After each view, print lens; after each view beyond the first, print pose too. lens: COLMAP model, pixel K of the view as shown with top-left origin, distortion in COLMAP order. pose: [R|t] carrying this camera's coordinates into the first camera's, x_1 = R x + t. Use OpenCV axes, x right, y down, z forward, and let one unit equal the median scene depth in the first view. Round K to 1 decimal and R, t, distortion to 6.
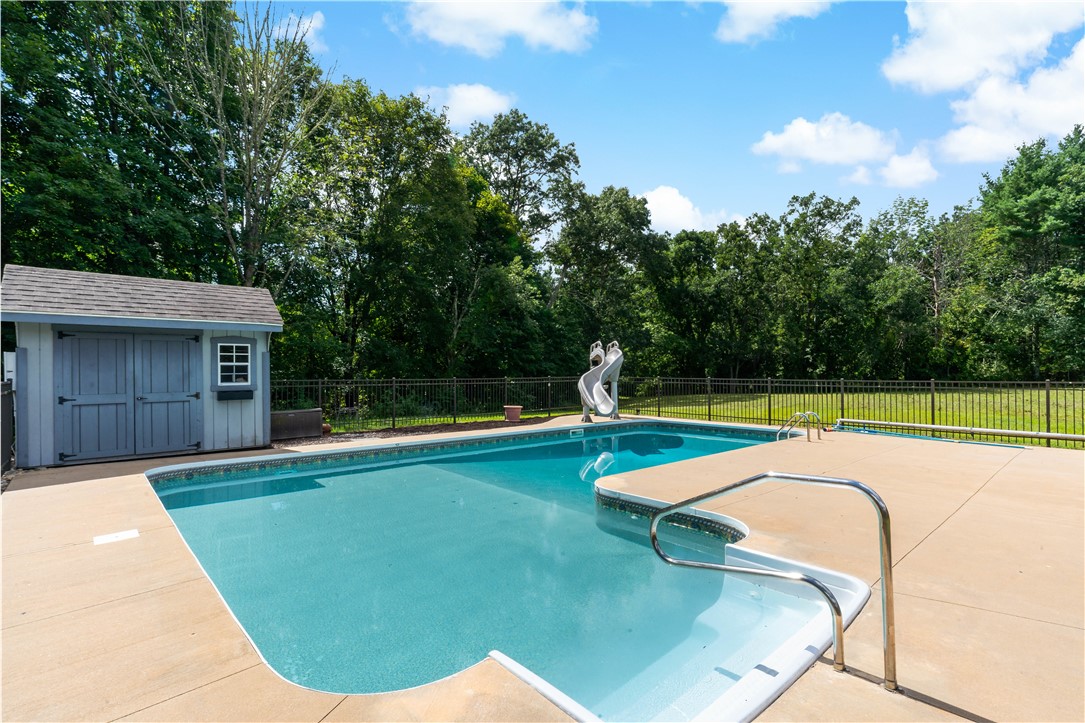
lens RADIAL K [[530.7, 0, 542.5], [0, 530.7, 361.5], [0, 0, 1]] dist [-0.000006, -0.000548]
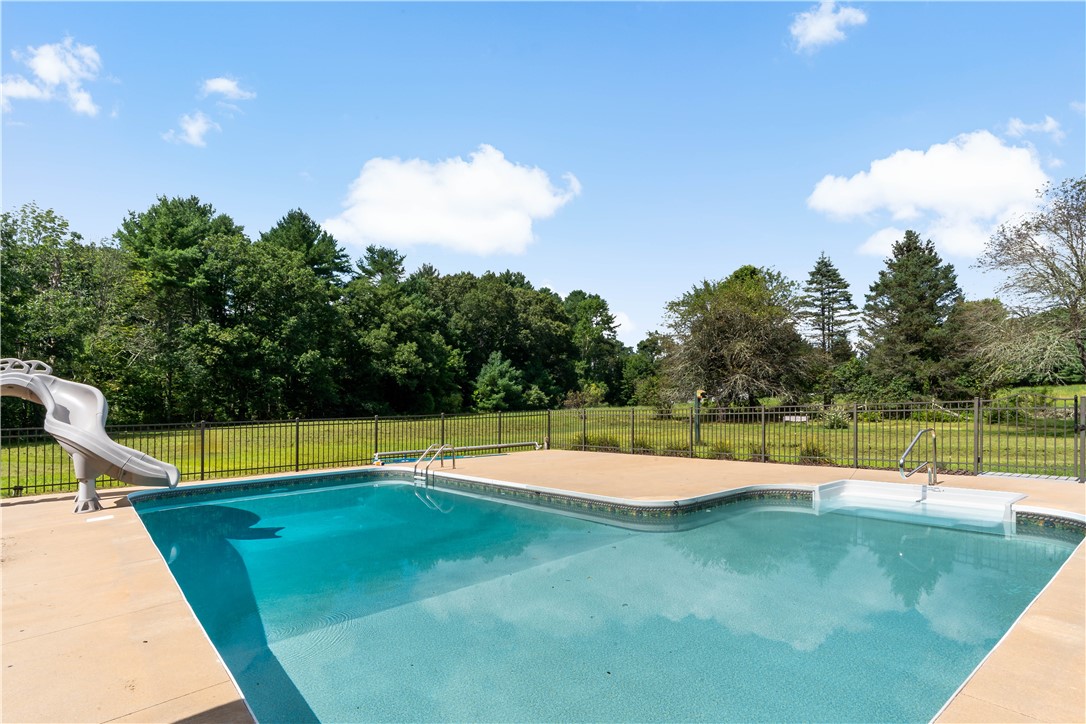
lens RADIAL K [[572.1, 0, 543.4], [0, 572.1, 400.7], [0, 0, 1]] dist [-0.000166, -0.000217]
pose [[0.016801, 0.008088, 0.999826, -0.236394], [0.005568, 0.999951, -0.008182, 0.005666], [-0.999843, 0.005705, 0.016756, 0.261179]]
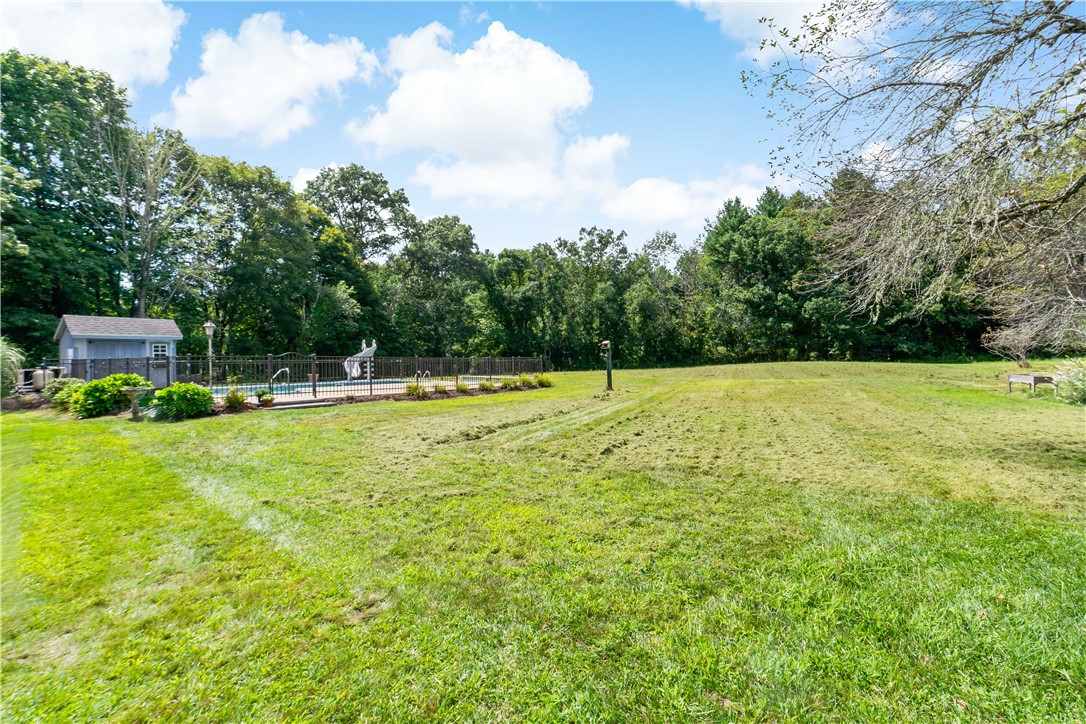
lens RADIAL K [[494.7, 0, 543.0], [0, 494.7, 362.0], [0, 0, 1]] dist [-0.001568, -0.008646]
pose [[0.976679, -0.012356, 0.214349, 0.114766], [0.006525, 0.999590, 0.027890, -0.001001], [-0.214606, -0.025841, 0.976359, -0.280645]]
